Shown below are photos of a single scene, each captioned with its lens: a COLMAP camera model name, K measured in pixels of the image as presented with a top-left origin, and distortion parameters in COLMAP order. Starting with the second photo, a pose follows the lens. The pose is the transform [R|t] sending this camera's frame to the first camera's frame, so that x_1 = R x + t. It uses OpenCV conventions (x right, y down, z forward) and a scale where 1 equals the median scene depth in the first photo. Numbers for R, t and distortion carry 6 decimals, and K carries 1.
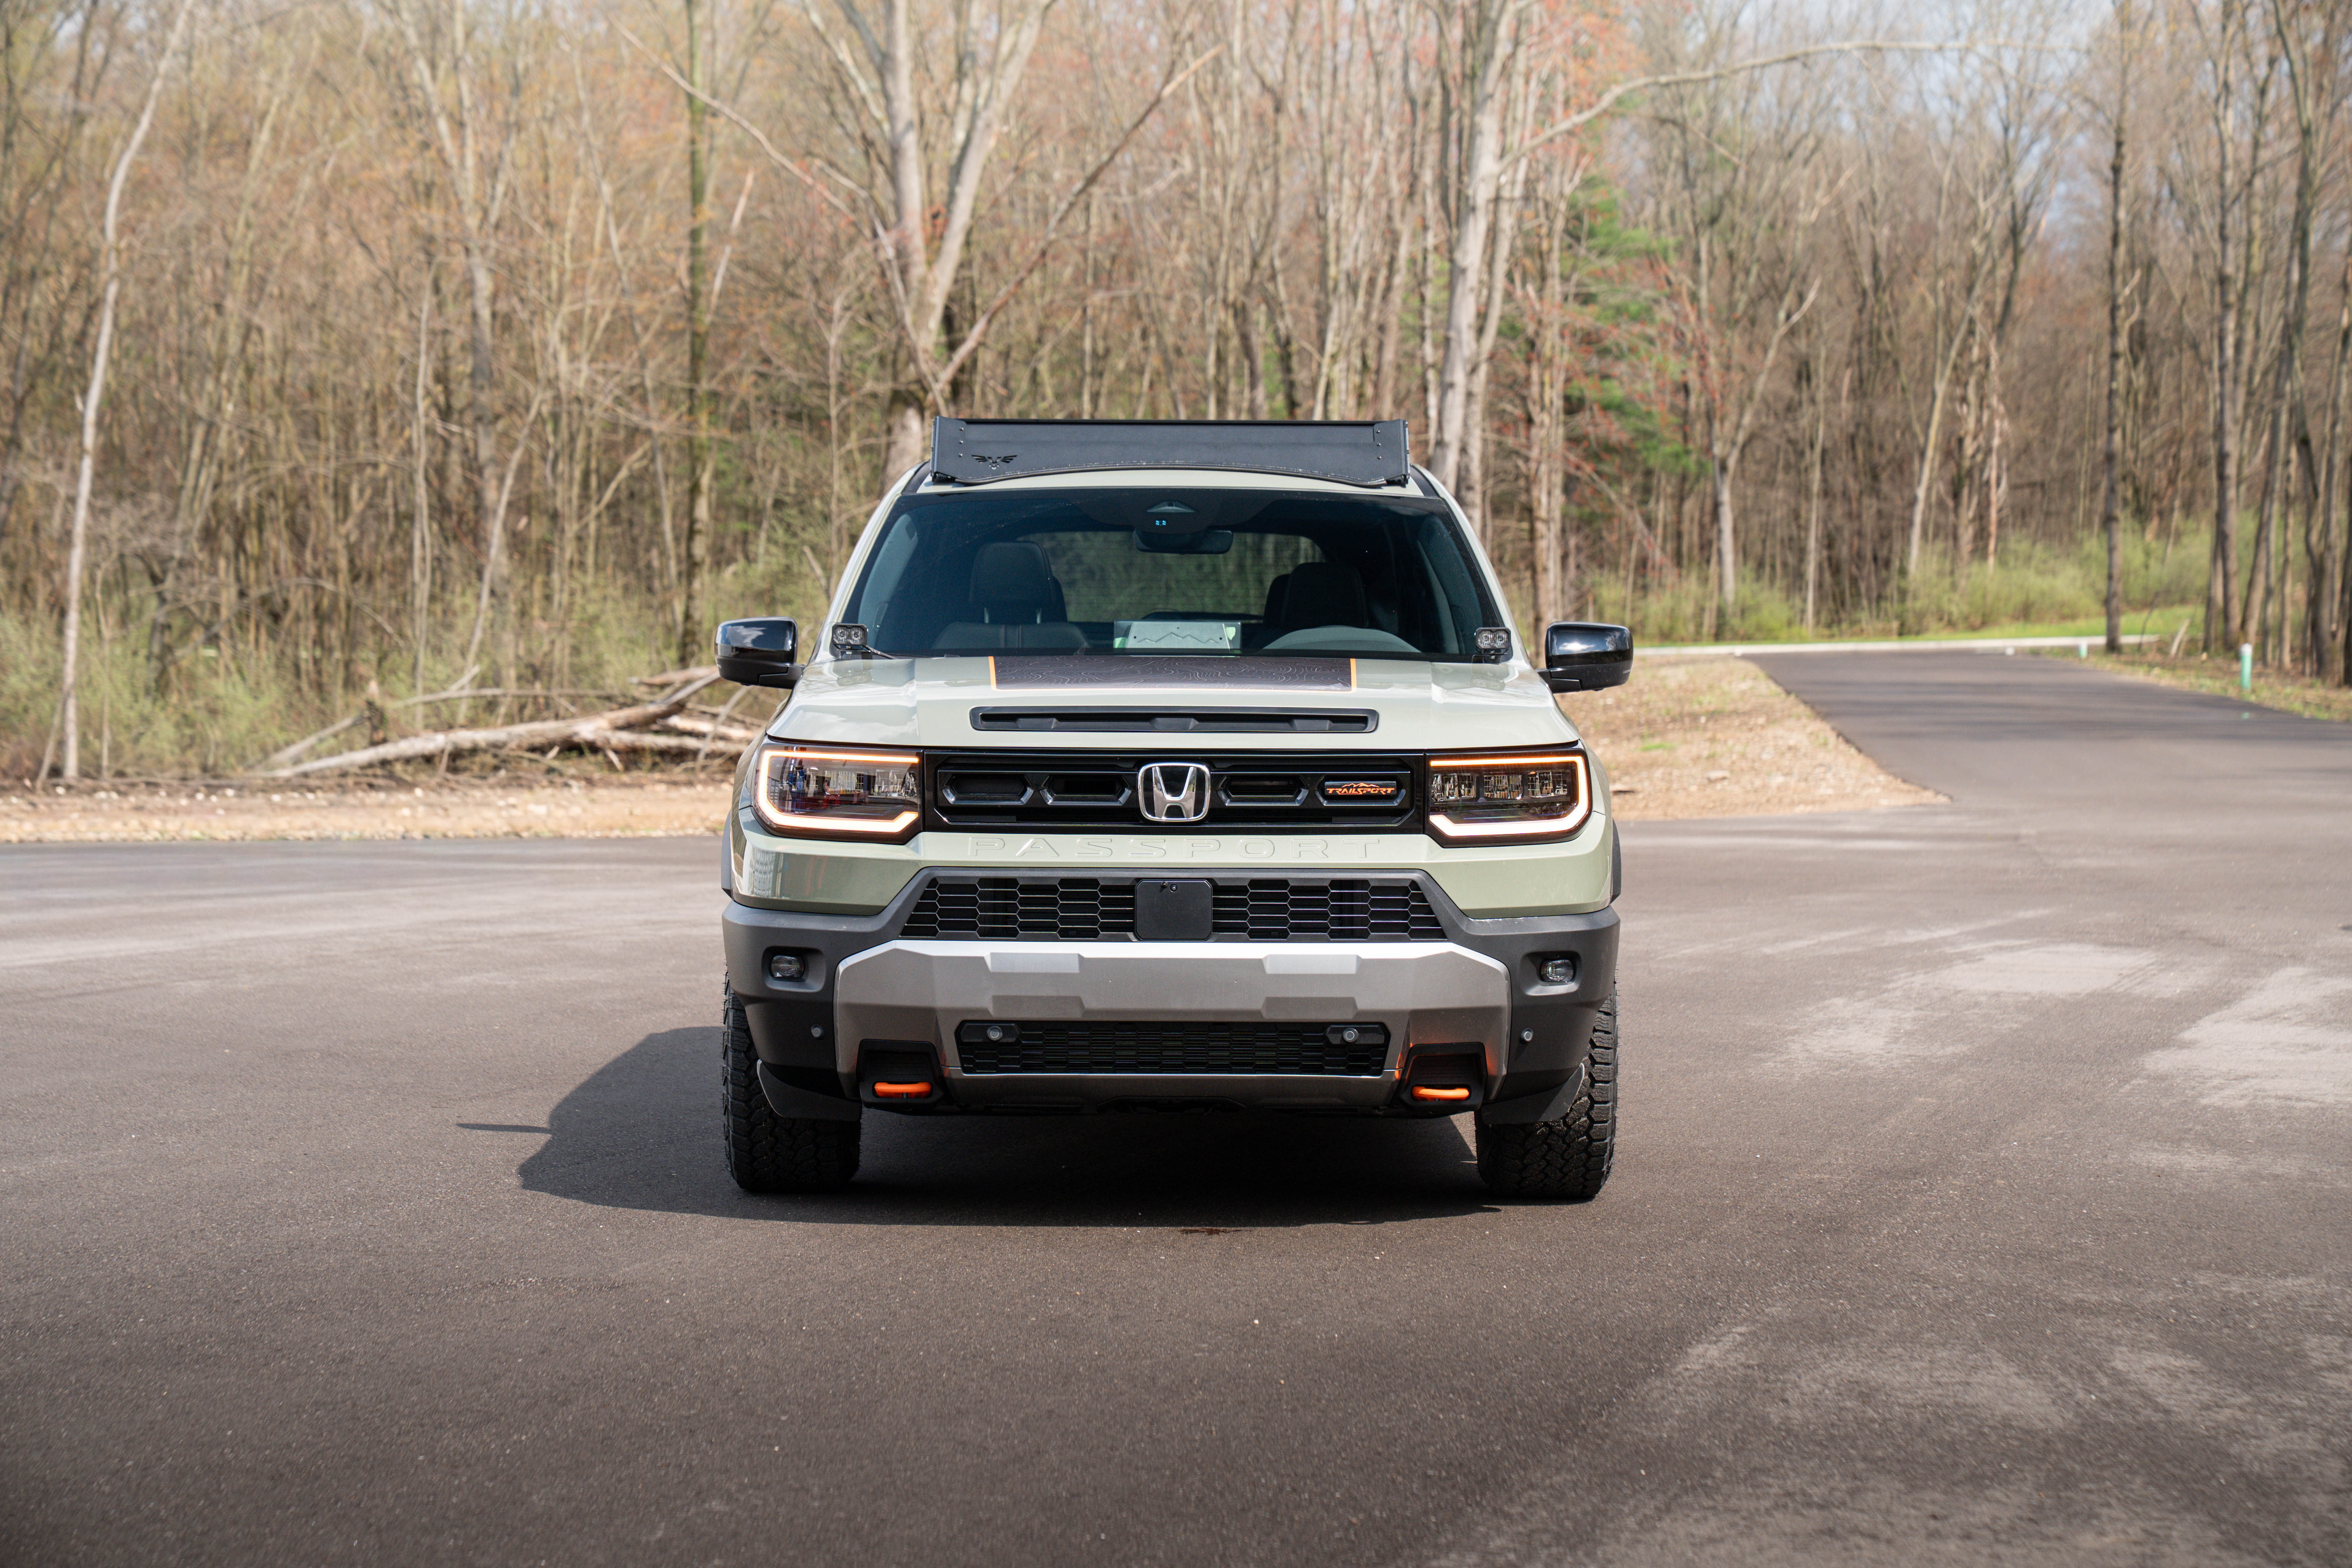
lens RADIAL K [[4552.1, 0, 1176.0], [0, 4552.1, 784.0], [0, 0, 1]] dist [0.320437, 0.509558]
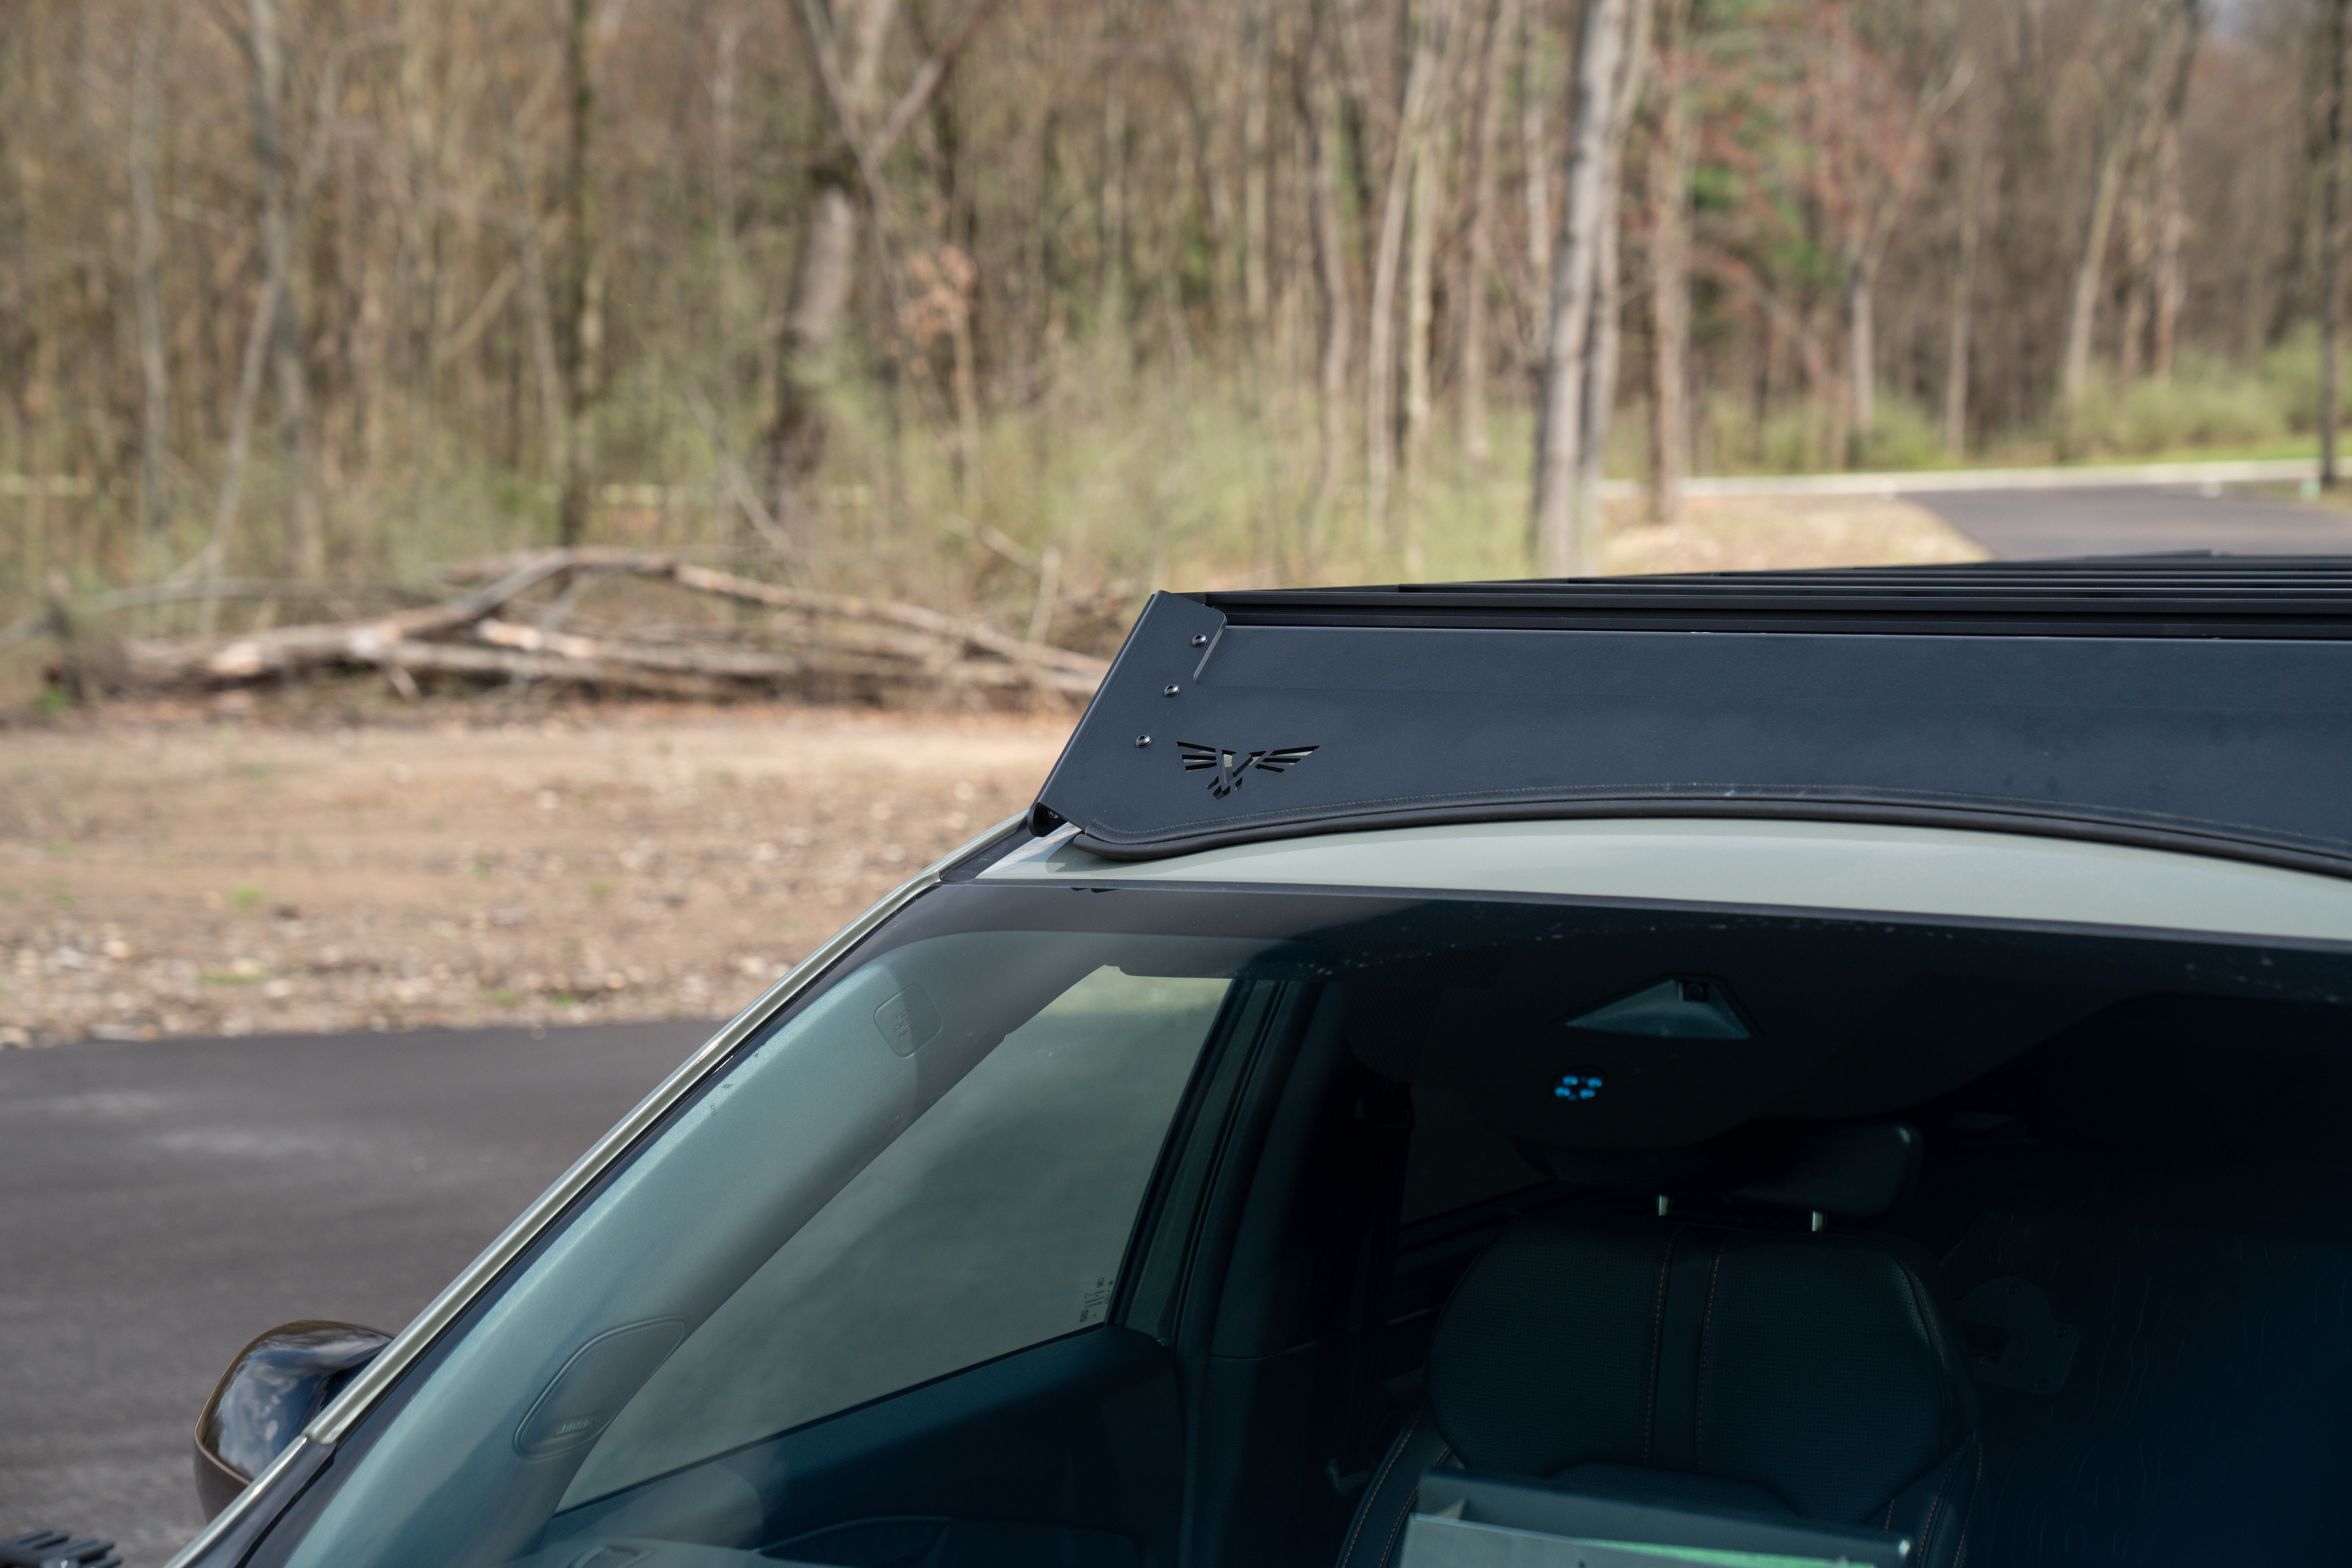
lens RADIAL K [[4436.2, 0, 1140.0], [0, 4436.2, 782.0], [0, 0, 1]] dist [0.333781, -0.218846]
pose [[0.999692, 0.003115, -0.024612, 0.008069], [-0.002032, 0.999035, 0.043882, -0.020298], [0.024725, -0.043819, 0.998734, 0.301983]]
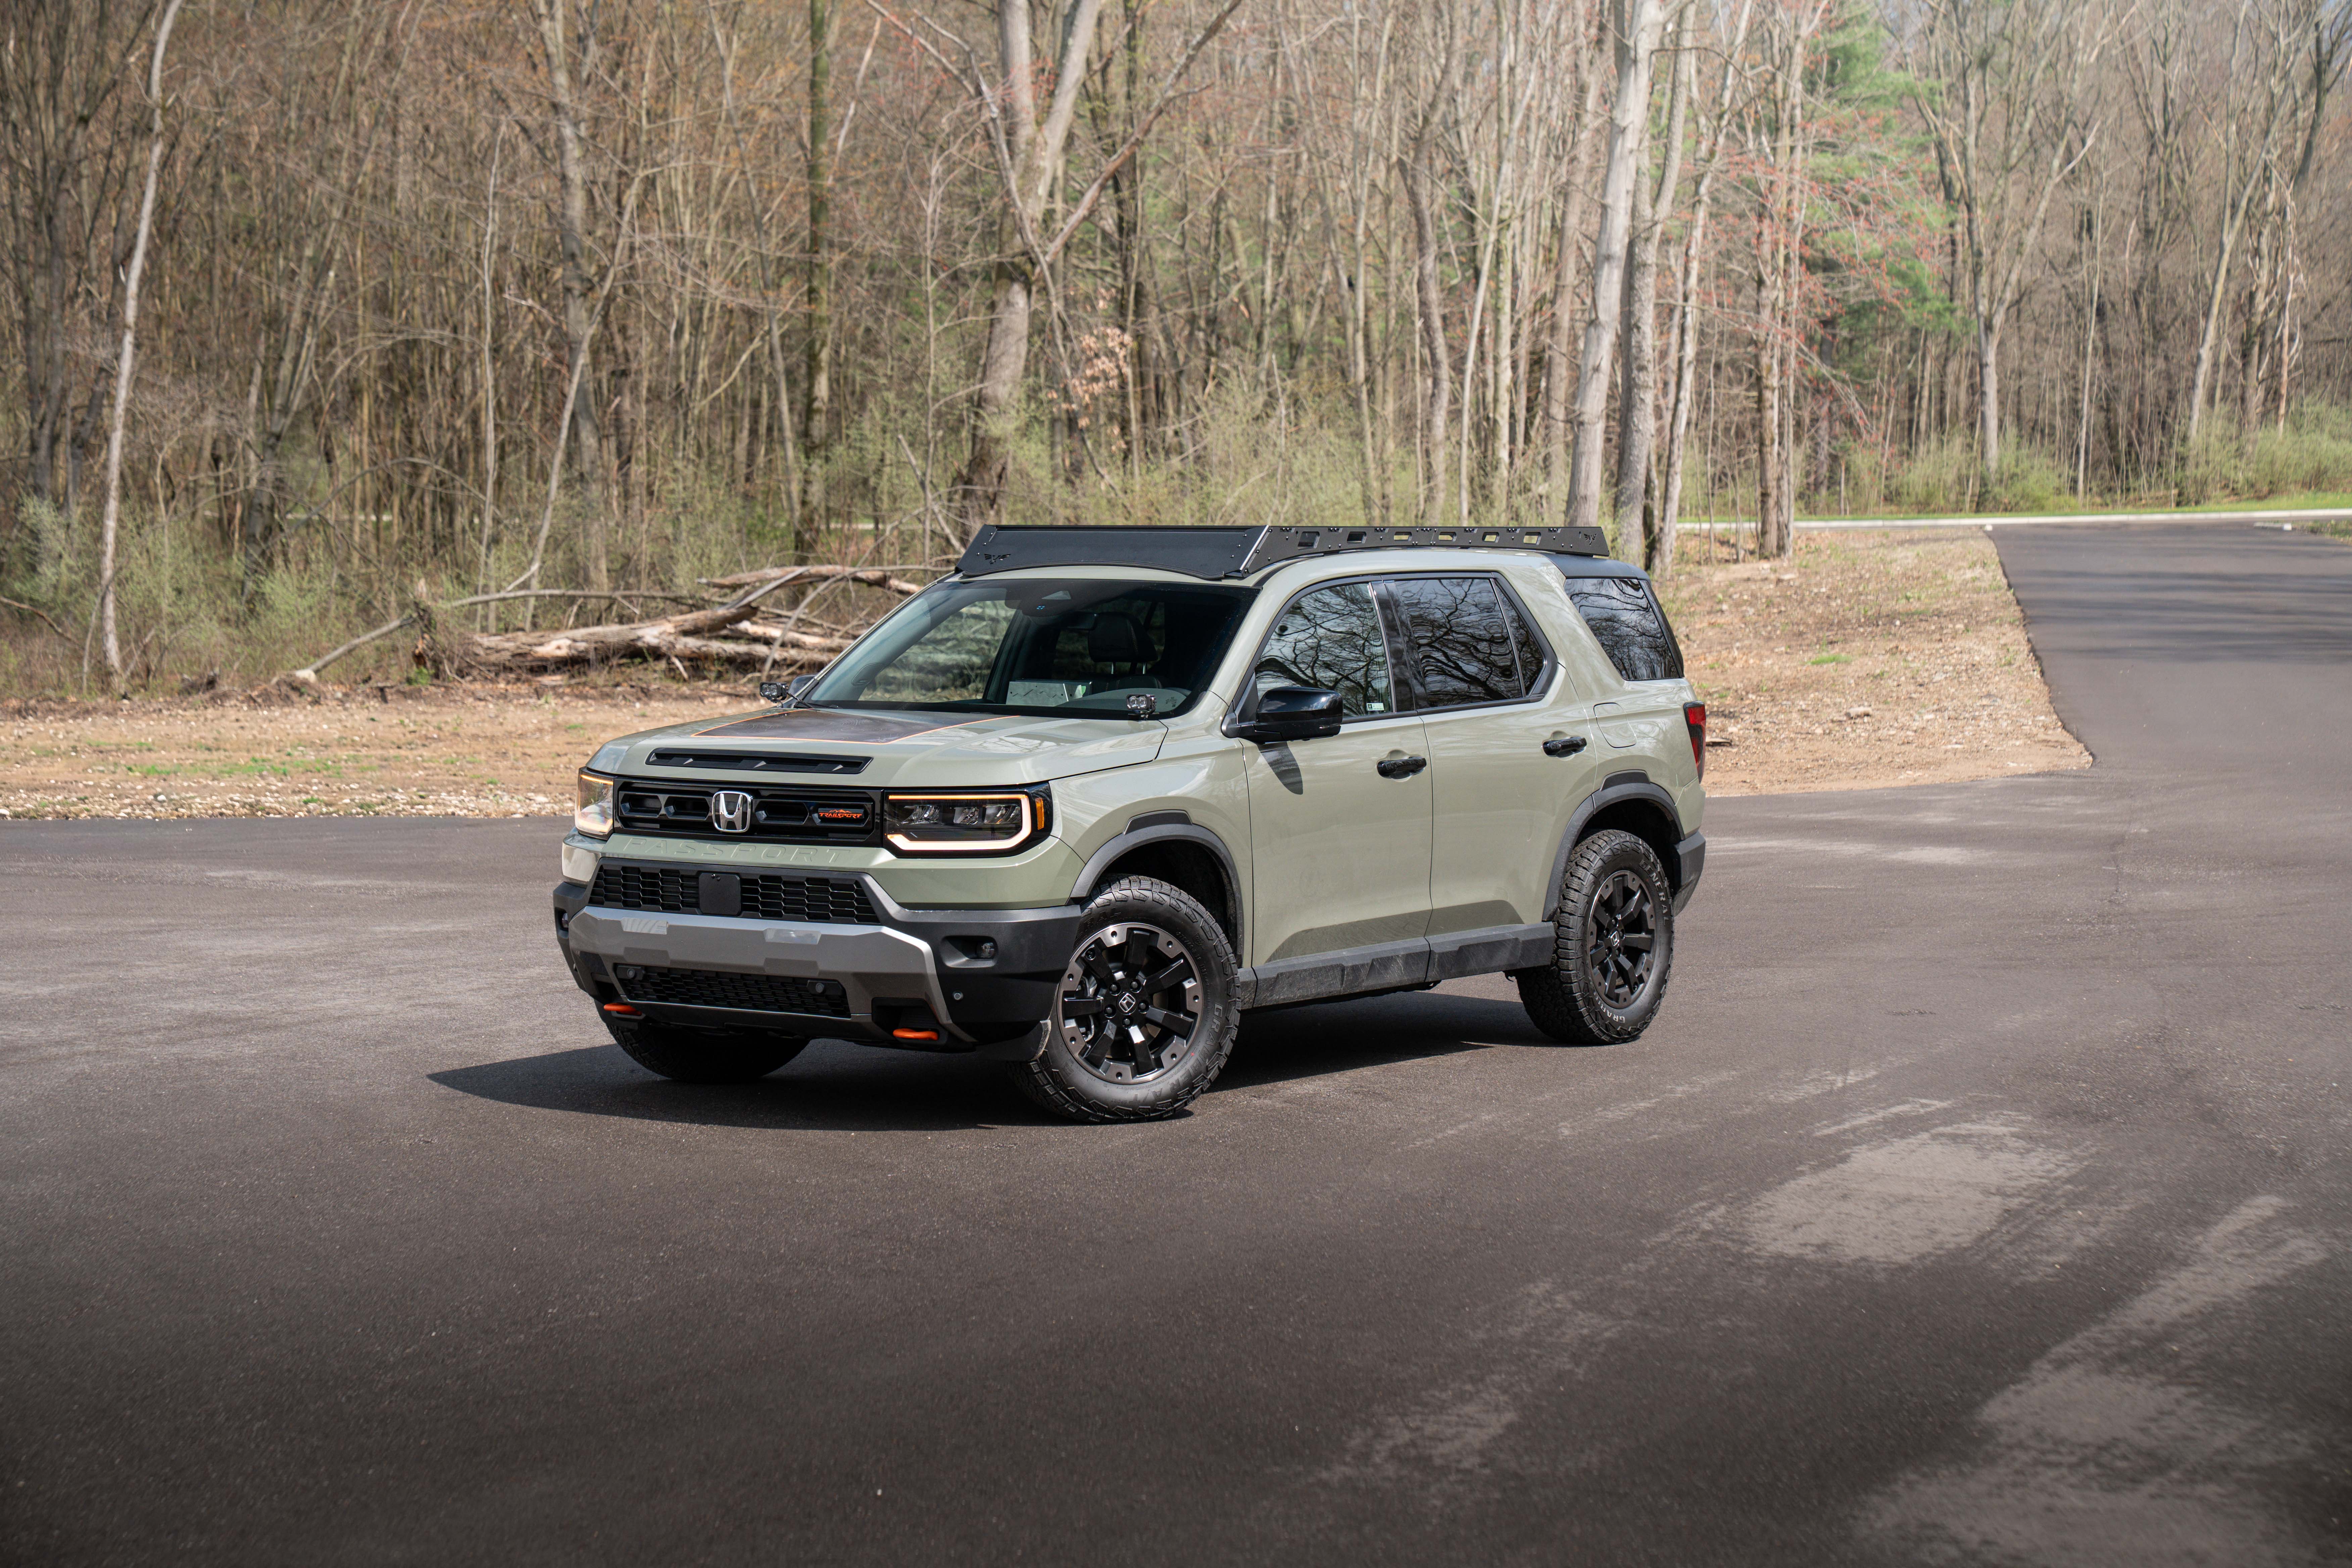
lens RADIAL K [[4552.1, 0, 1176.0], [0, 4552.1, 784.0], [0, 0, 1]] dist [0.320437, 0.509558]
pose [[0.997741, 0.010804, -0.066307, 0.037152], [-0.008540, 0.999374, 0.034338, -0.013901], [0.066636, -0.033694, 0.997208, 0.085866]]
